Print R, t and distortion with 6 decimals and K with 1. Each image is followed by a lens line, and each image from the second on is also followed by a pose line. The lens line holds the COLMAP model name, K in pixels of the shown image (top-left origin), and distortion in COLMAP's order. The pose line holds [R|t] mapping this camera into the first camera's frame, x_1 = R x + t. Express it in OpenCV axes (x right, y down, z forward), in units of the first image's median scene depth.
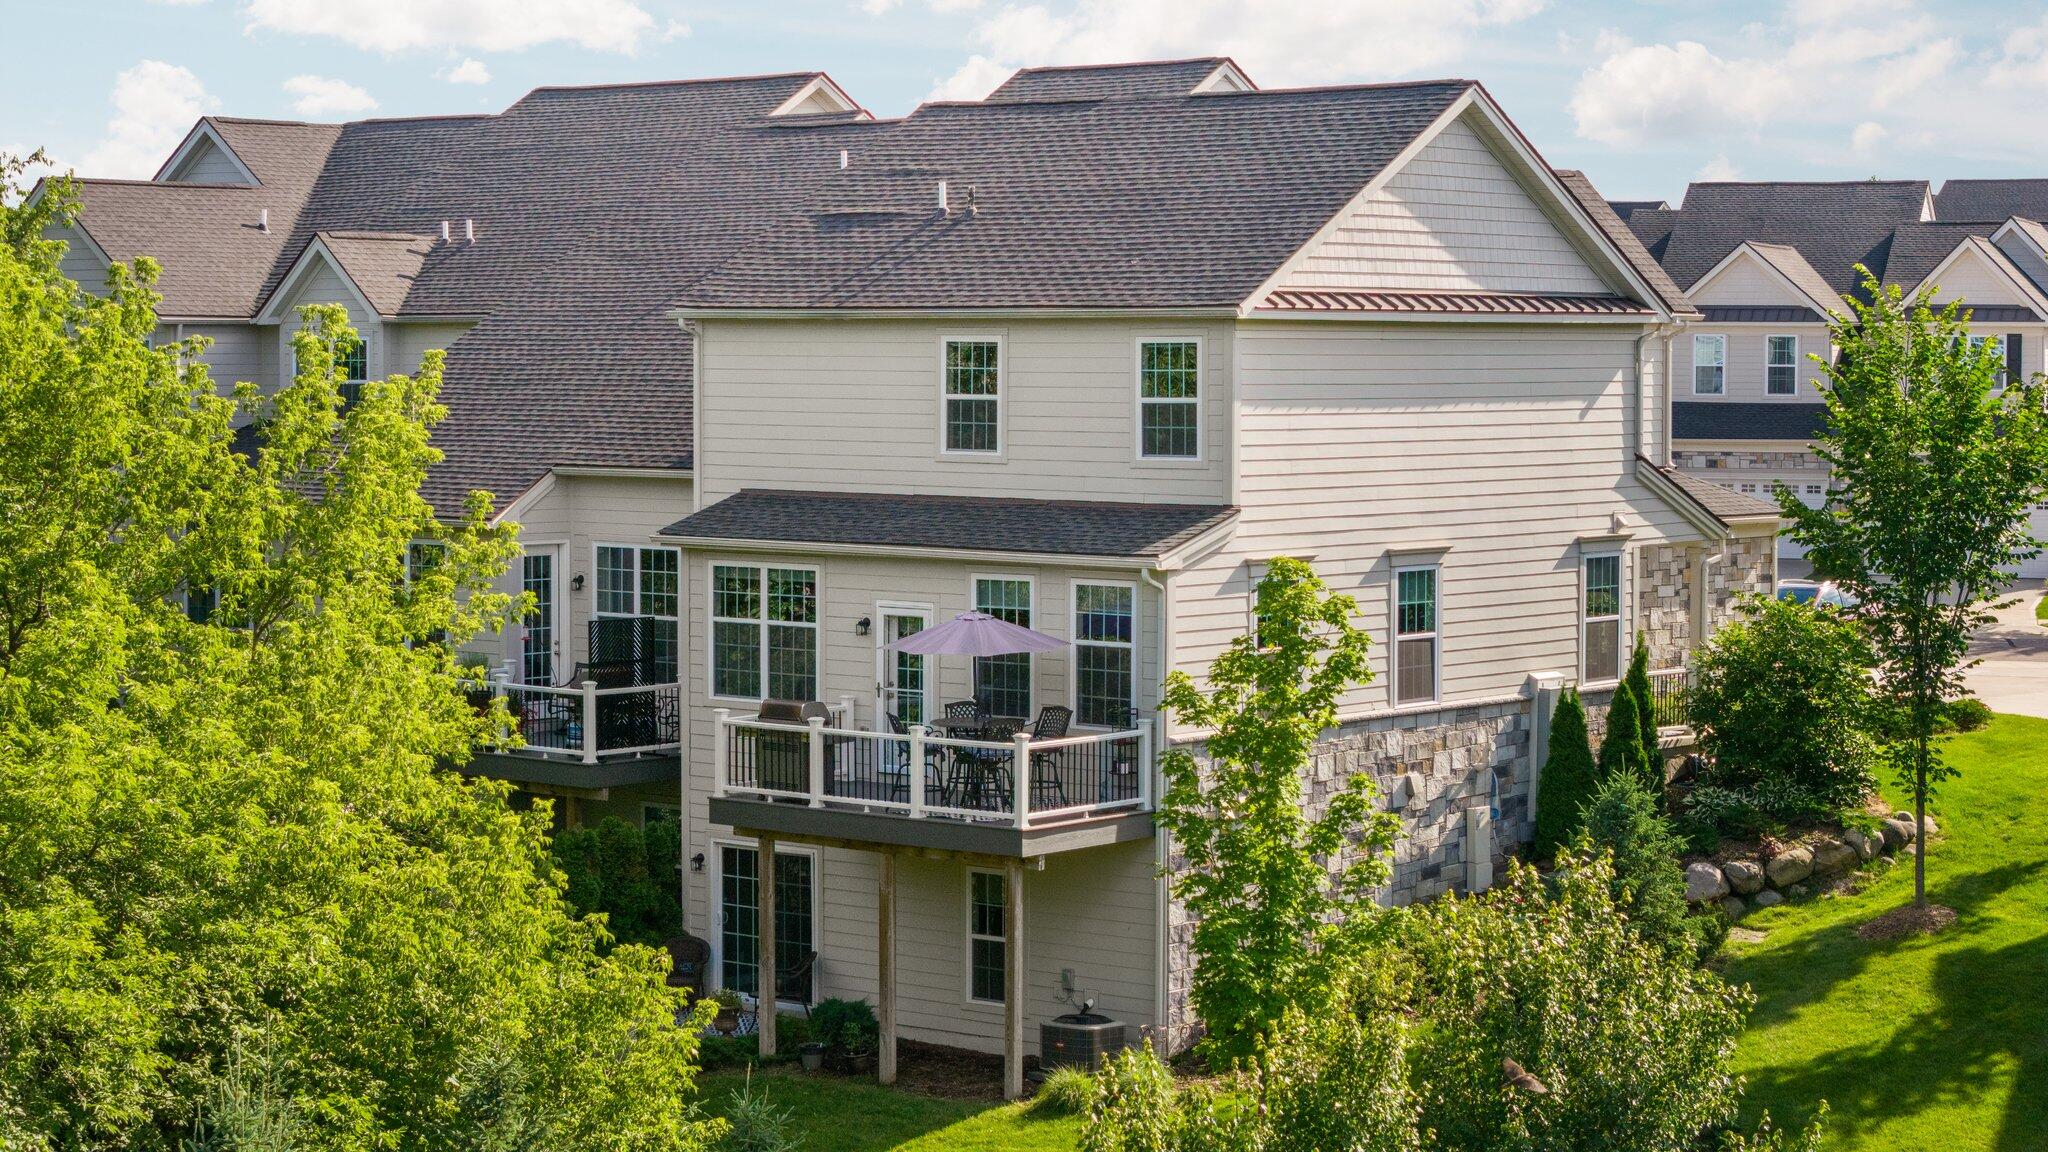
lens RADIAL K [[4048.7, 0, 1024.0], [0, 4048.7, 576.0], [0, 0, 1]] dist [-0.365471, 2.584035]
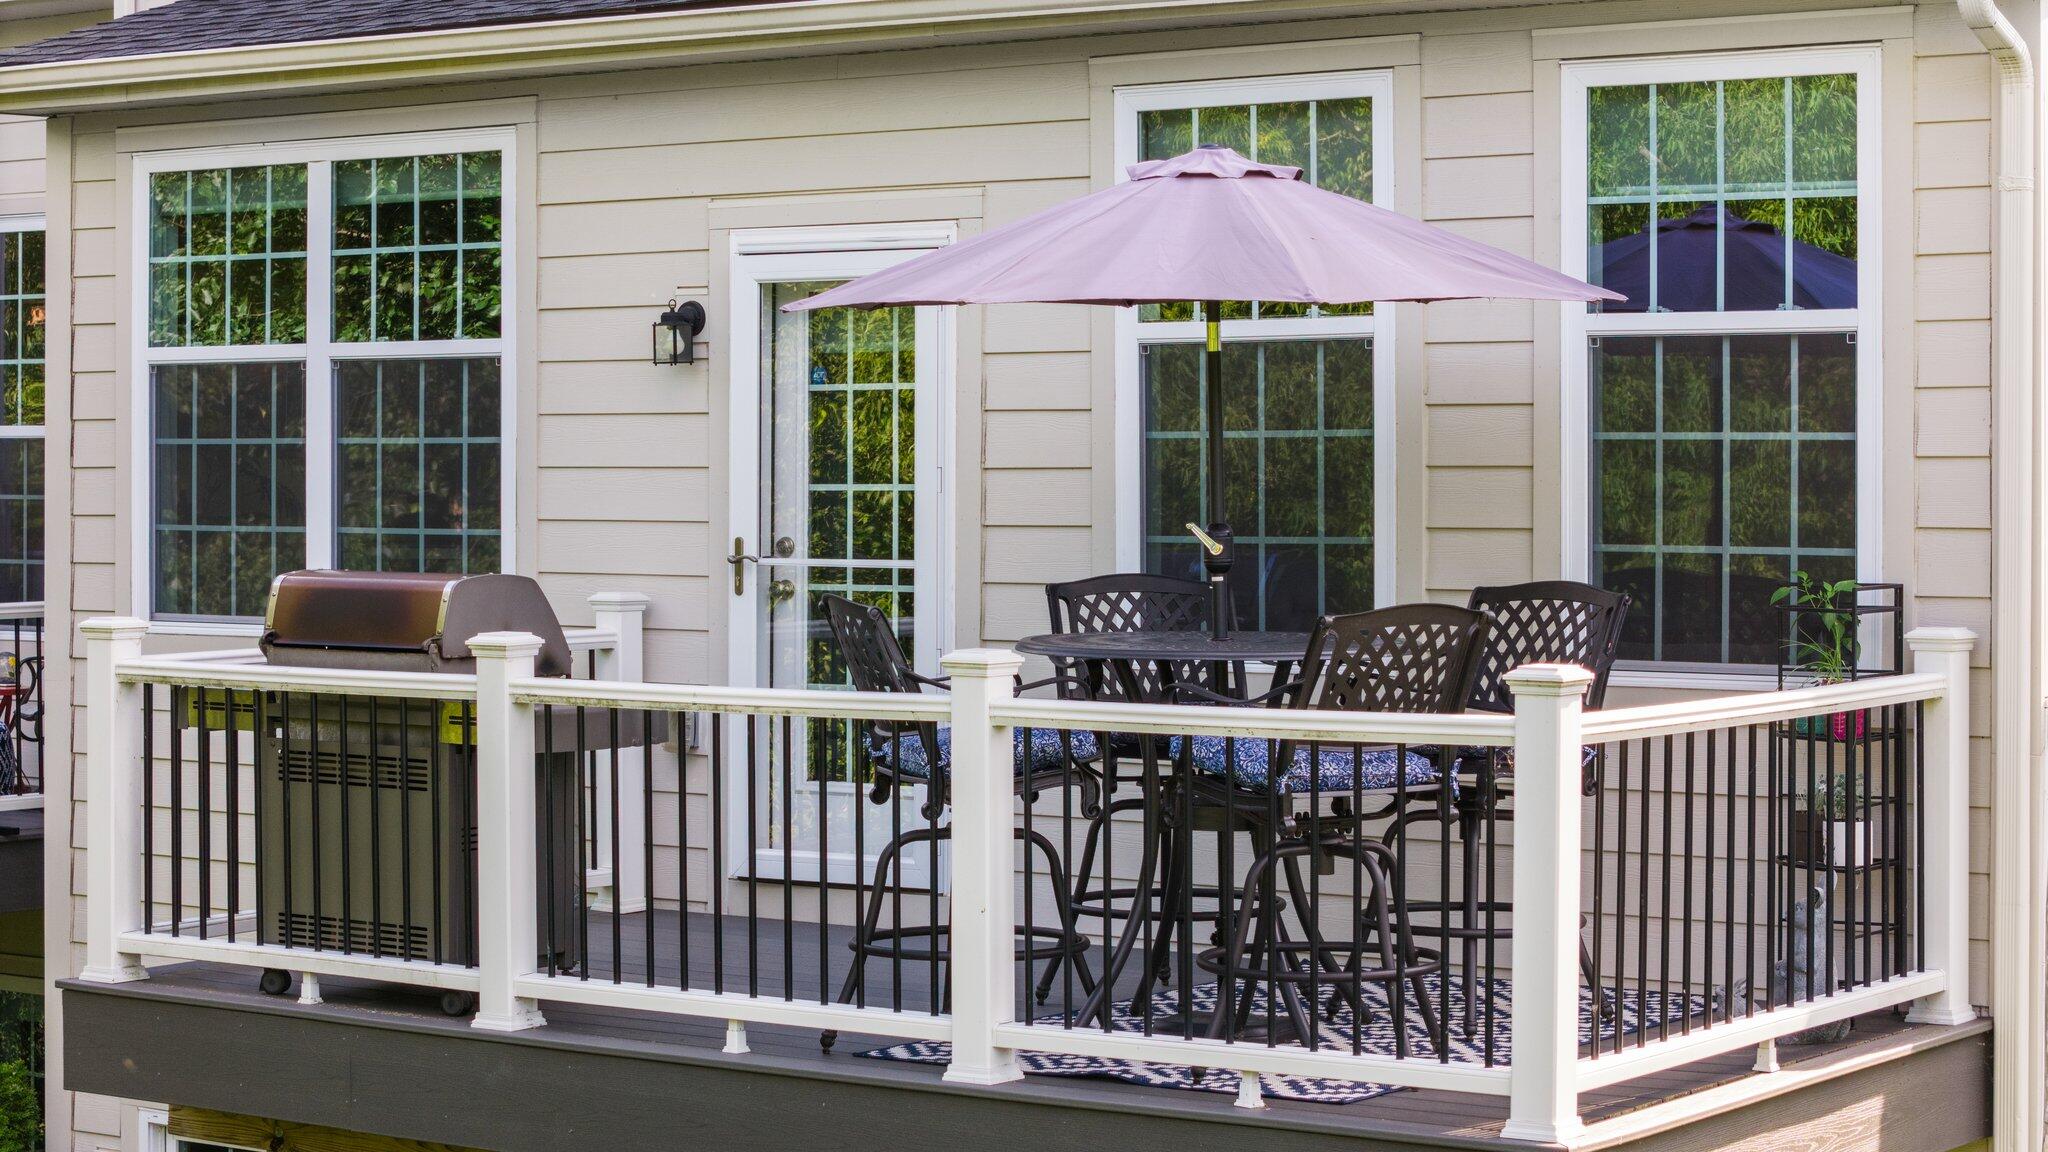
lens RADIAL K [[4048.7, 0, 1024.0], [0, 4048.7, 576.0], [0, 0, 1]] dist [-0.365471, 2.584035]
pose [[0.996888, -0.003592, 0.078749, -0.039599], [0.005862, 0.999573, -0.028609, 0.037948], [-0.078612, 0.028982, 0.996484, 0.762349]]
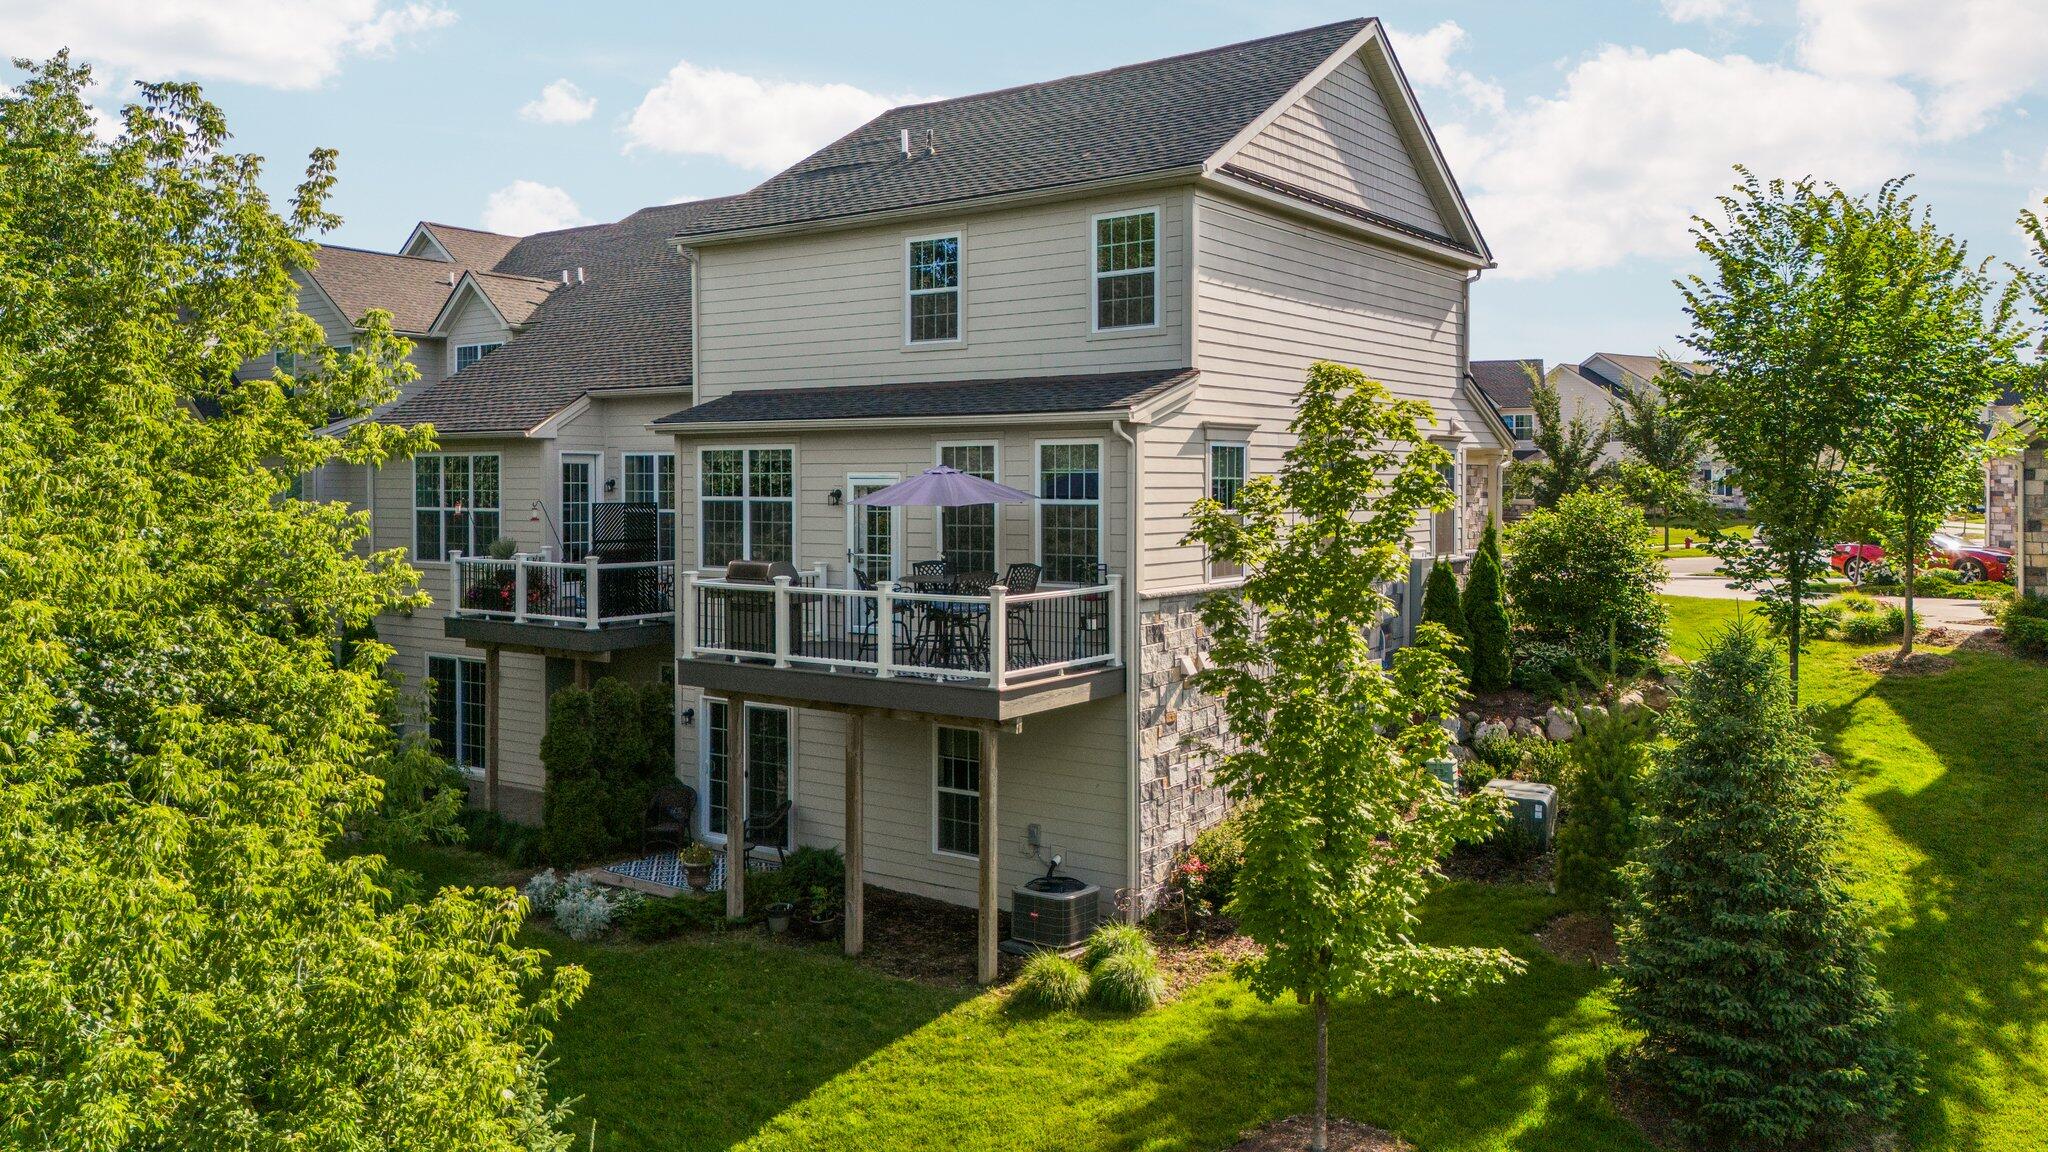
lens RADIAL K [[1511.1, 0, 1031.2], [0, 1511.1, 505.0], [0, 0, 1]] dist [0.097454, -0.126150]
pose [[0.997635, -0.004297, 0.068601, -0.015760], [0.007103, 0.999146, -0.040709, 0.032705], [-0.068368, 0.041100, 0.996813, 0.617608]]
